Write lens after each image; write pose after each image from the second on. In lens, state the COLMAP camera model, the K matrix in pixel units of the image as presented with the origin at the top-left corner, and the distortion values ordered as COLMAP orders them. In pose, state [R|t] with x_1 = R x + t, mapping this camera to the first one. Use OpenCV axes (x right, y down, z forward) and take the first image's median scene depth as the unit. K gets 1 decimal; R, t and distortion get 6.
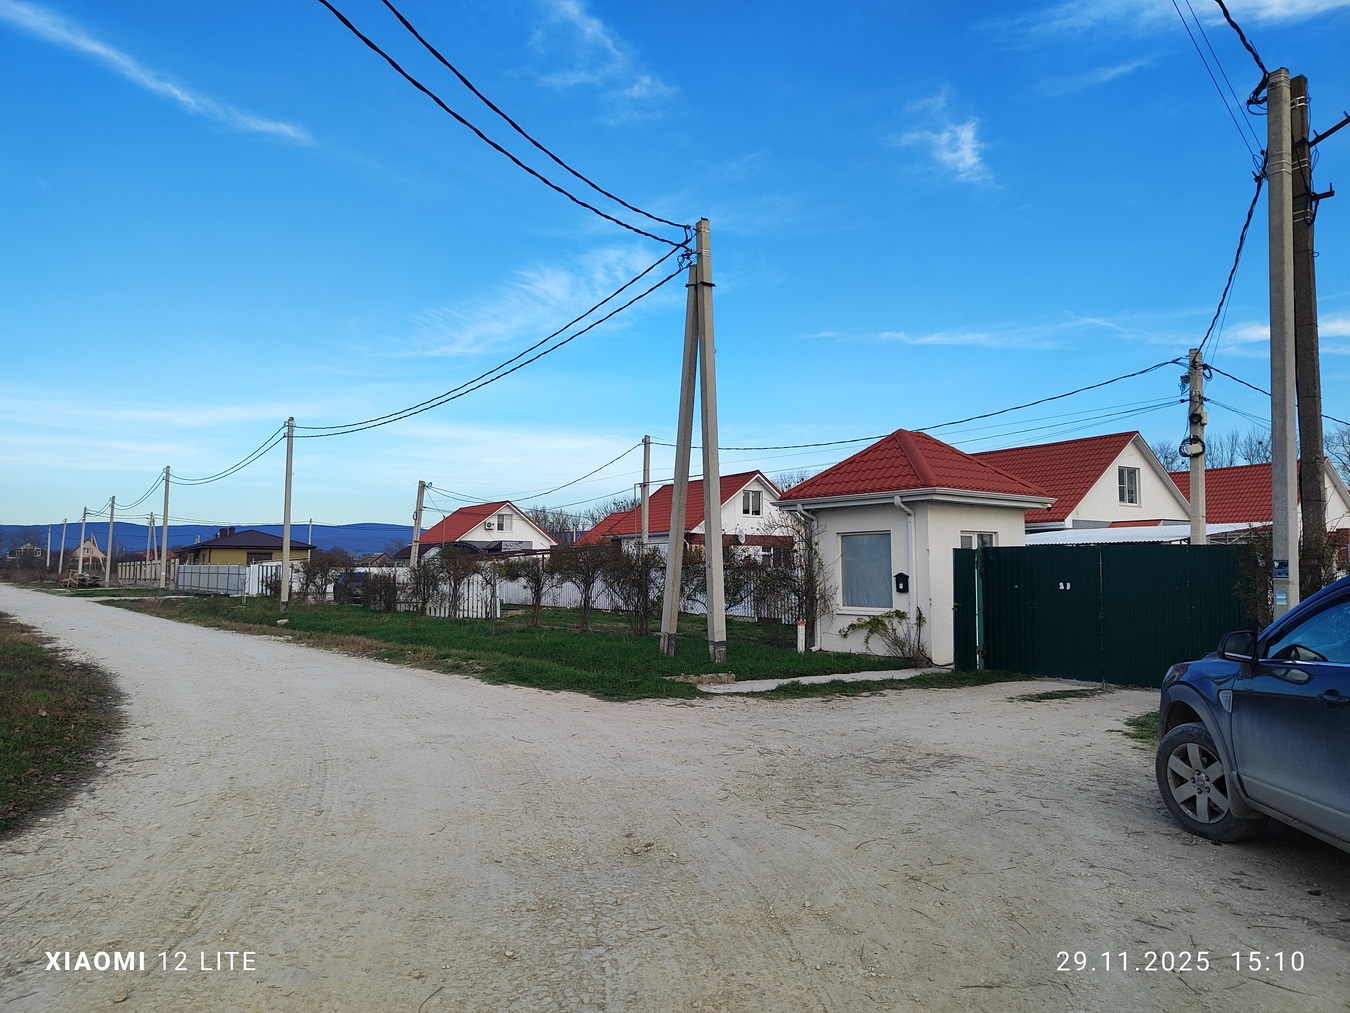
lens RADIAL K [[892.2, 0, 666.7], [0, 892.2, 502.0], [0, 0, 1]] dist [0.002778, -0.001505]
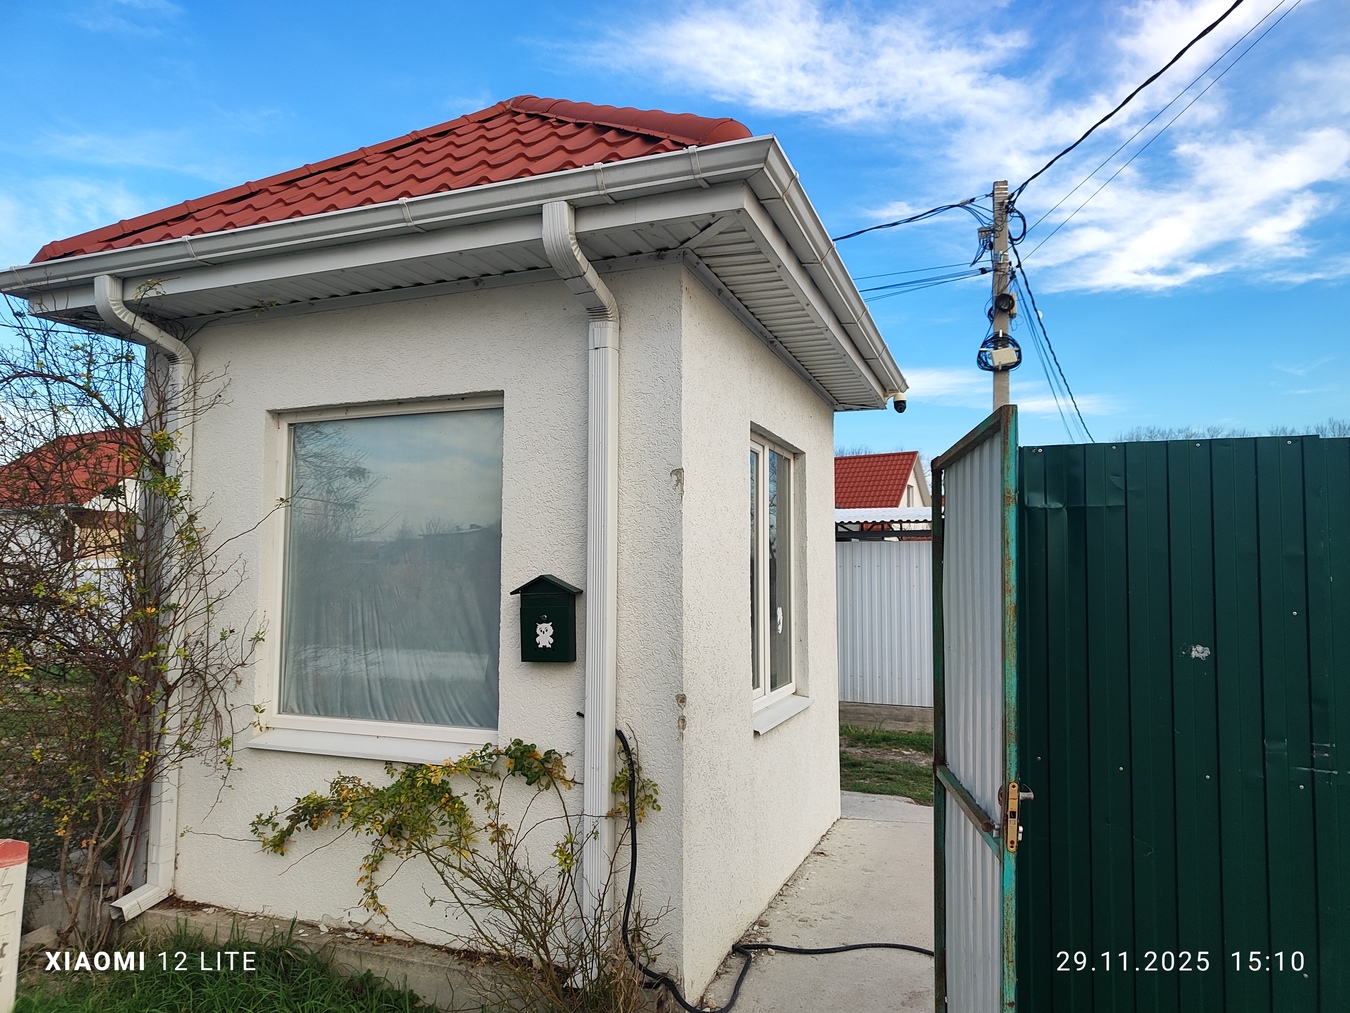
lens RADIAL K [[892.2, 0, 666.7], [0, 892.2, 502.0], [0, 0, 1]] dist [0.002778, -0.001505]
pose [[0.863644, 0.048640, 0.501749, 0.139868], [-0.044387, 0.998806, -0.020425, 0.051088], [-0.502144, -0.004631, 0.864772, 0.629918]]
